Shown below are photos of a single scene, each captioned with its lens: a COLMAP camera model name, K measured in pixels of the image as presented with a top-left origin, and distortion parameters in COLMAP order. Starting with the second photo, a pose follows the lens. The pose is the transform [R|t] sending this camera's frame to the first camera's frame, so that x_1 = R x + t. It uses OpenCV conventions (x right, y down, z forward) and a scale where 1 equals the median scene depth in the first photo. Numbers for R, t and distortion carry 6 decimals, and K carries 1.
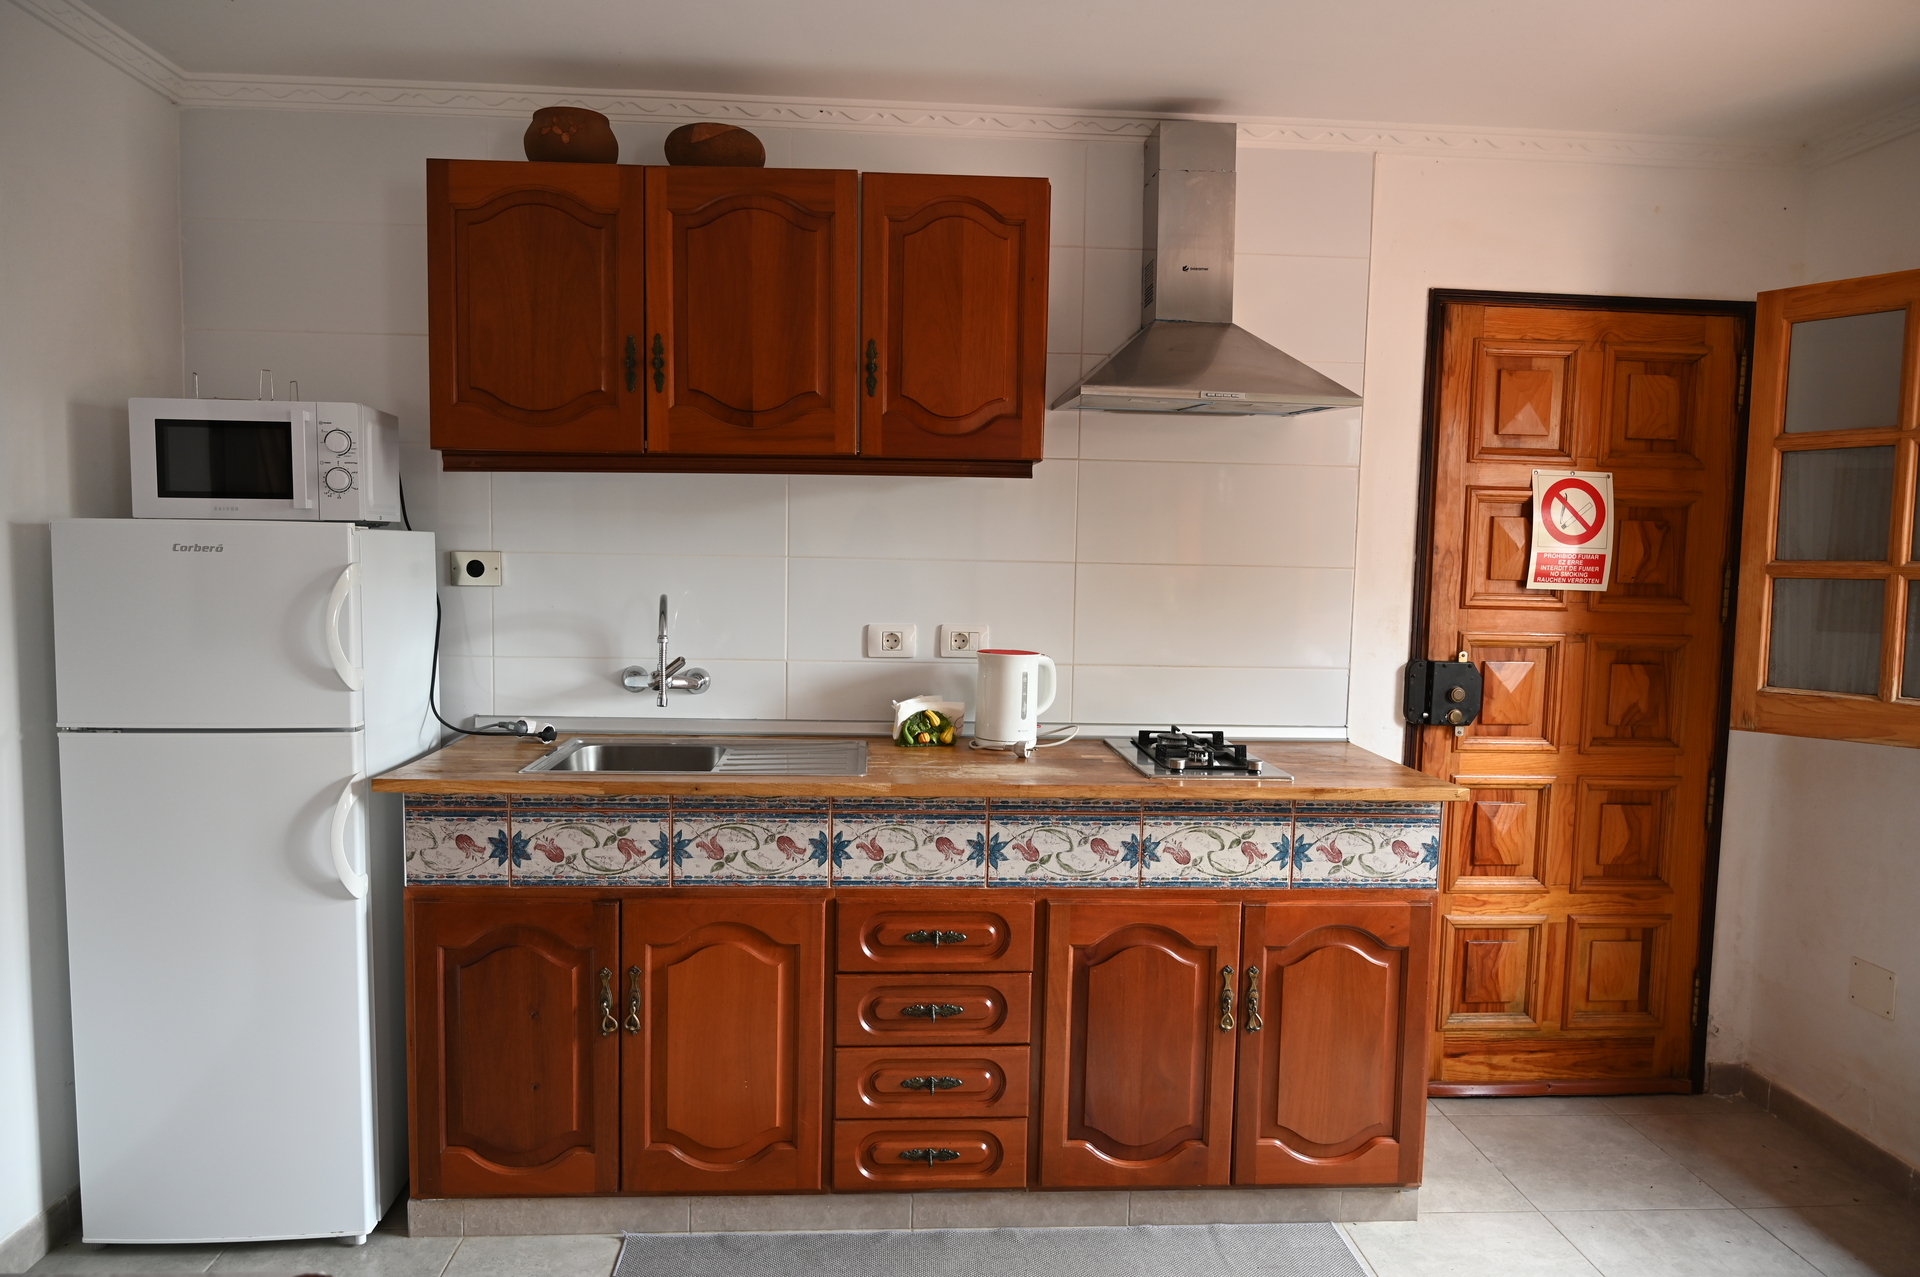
lens RADIAL K [[1271.3, 0, 959.5], [0, 1271.3, 643.3], [0, 0, 1]] dist [-0.008831, -0.003334]
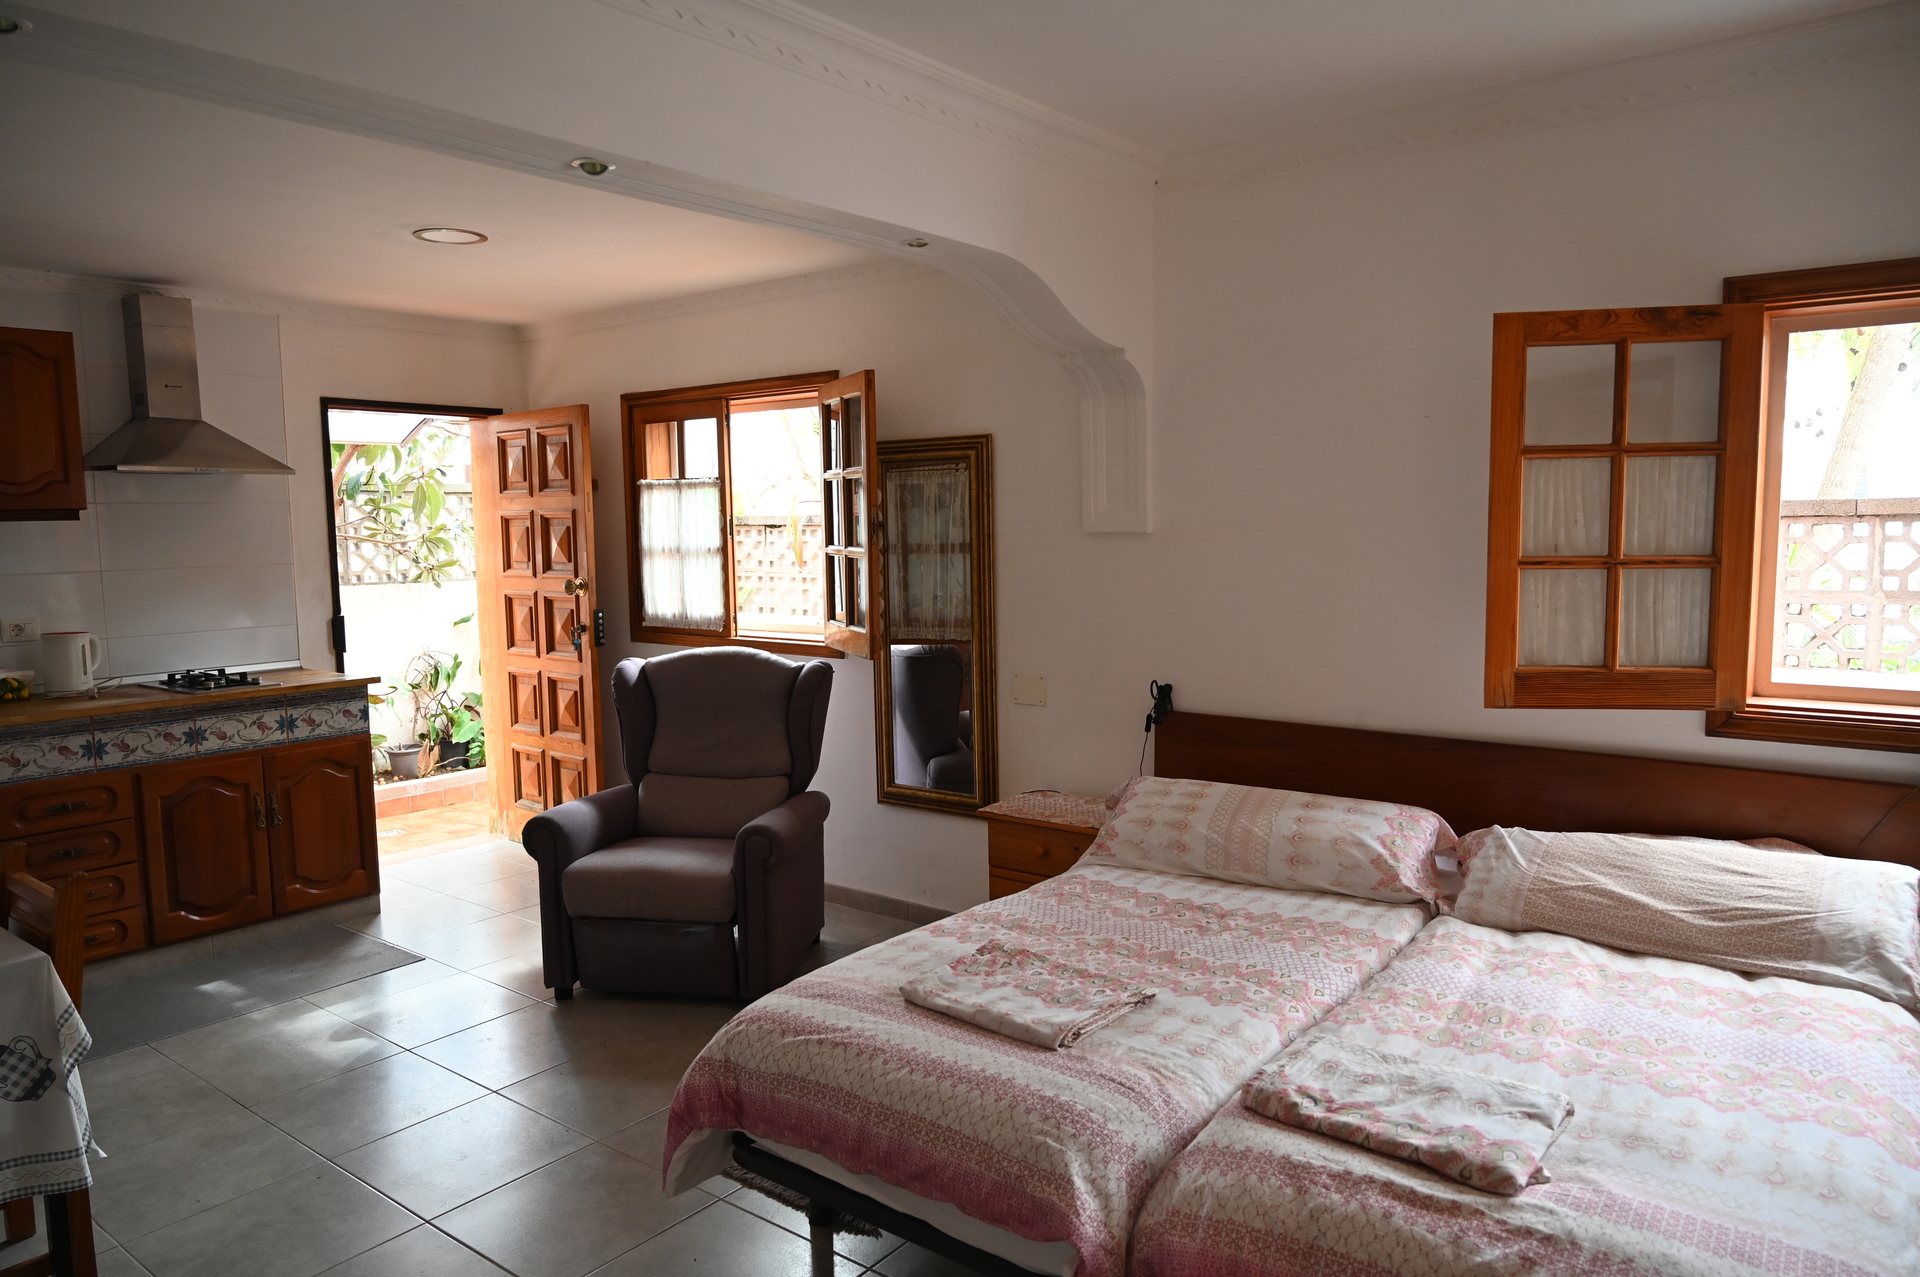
lens RADIAL K [[1271.3, 0, 959.7], [0, 1271.3, 642.3], [0, 0, 1]] dist [-0.008831, -0.003334]
pose [[0.659331, -0.105115, 0.744469, -0.439510], [0.091323, 0.994044, 0.059474, 0.028913], [-0.746286, 0.028774, 0.665003, -0.921665]]
